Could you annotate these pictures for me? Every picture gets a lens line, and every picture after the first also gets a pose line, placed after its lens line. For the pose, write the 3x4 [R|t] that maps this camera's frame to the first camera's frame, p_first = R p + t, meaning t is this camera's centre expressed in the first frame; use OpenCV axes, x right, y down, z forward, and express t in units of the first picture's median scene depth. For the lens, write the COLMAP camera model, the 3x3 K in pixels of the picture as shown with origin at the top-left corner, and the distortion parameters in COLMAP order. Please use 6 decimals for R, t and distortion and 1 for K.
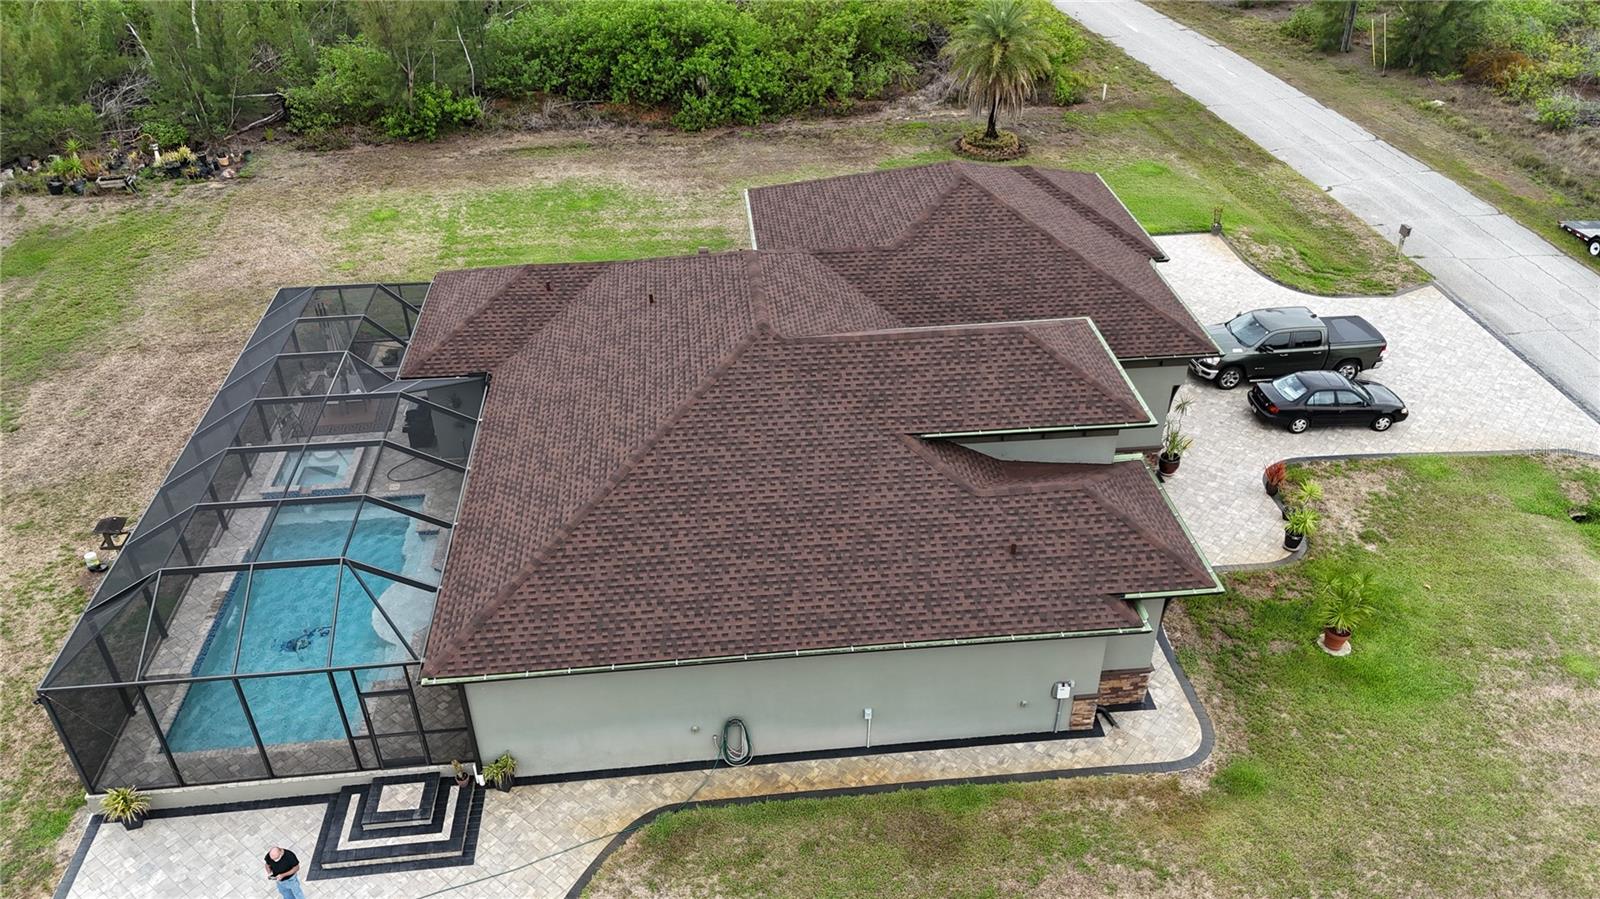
lens RADIAL K [[1185.2, 0, 806.3], [0, 1185.2, 451.2], [0, 0, 1]] dist [0.057645, -0.056059]
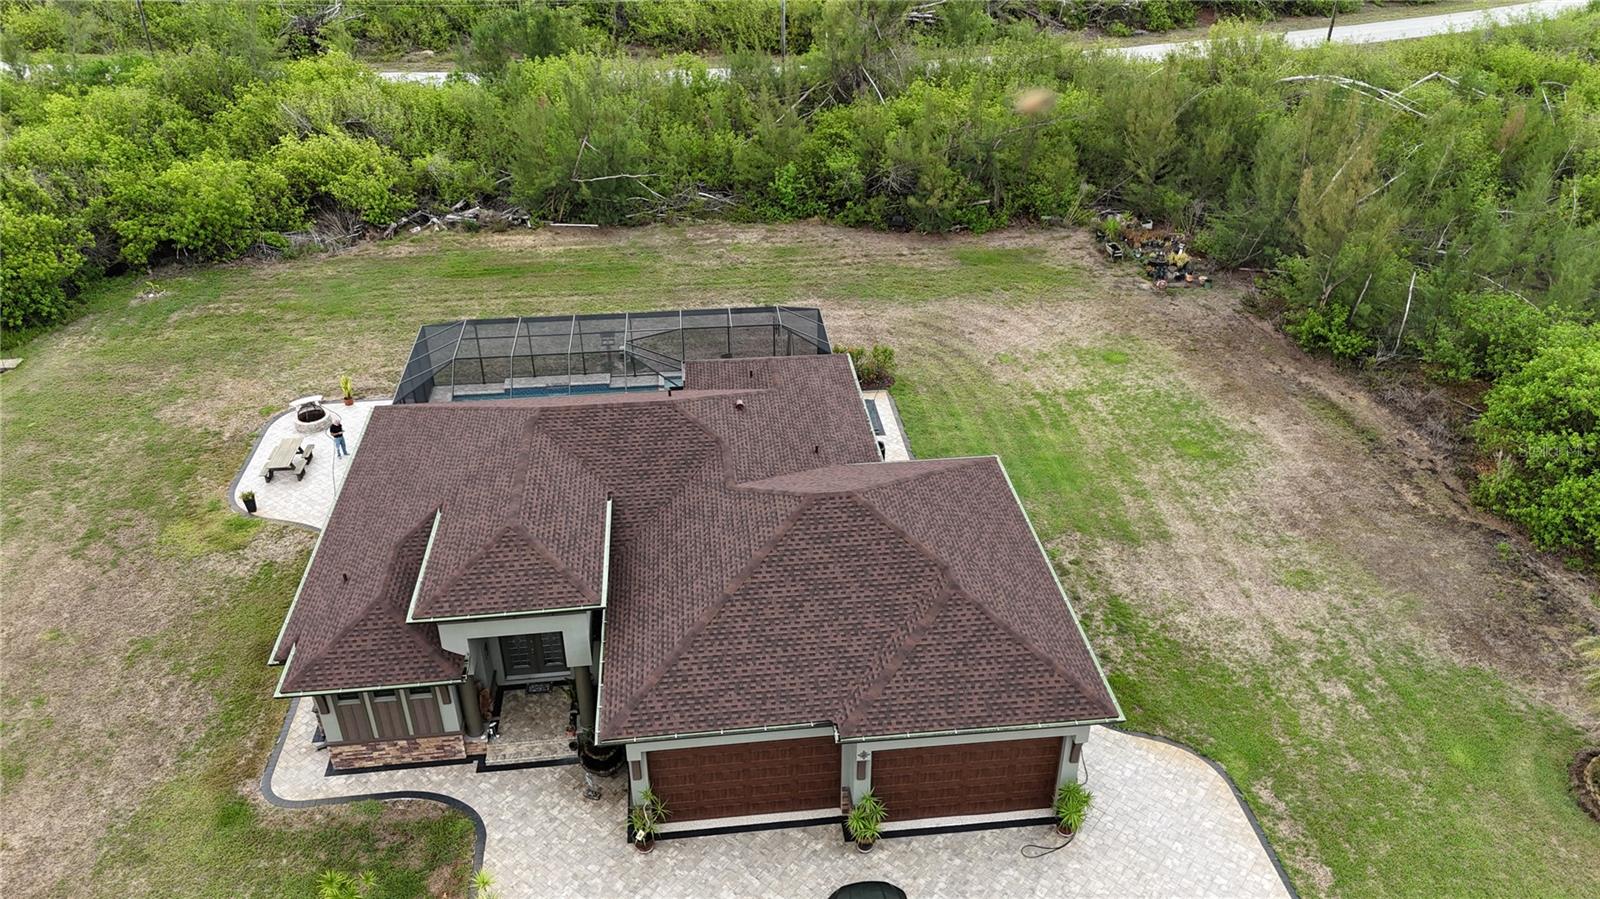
lens RADIAL K [[1185.2, 0, 806.3], [0, 1185.2, 451.2], [0, 0, 1]] dist [0.057645, -0.056059]
pose [[0.007814, 0.525186, -0.850952, 0.649077], [-0.556690, 0.709200, 0.432588, -0.466259], [0.830684, 0.470336, 0.297907, 0.482078]]
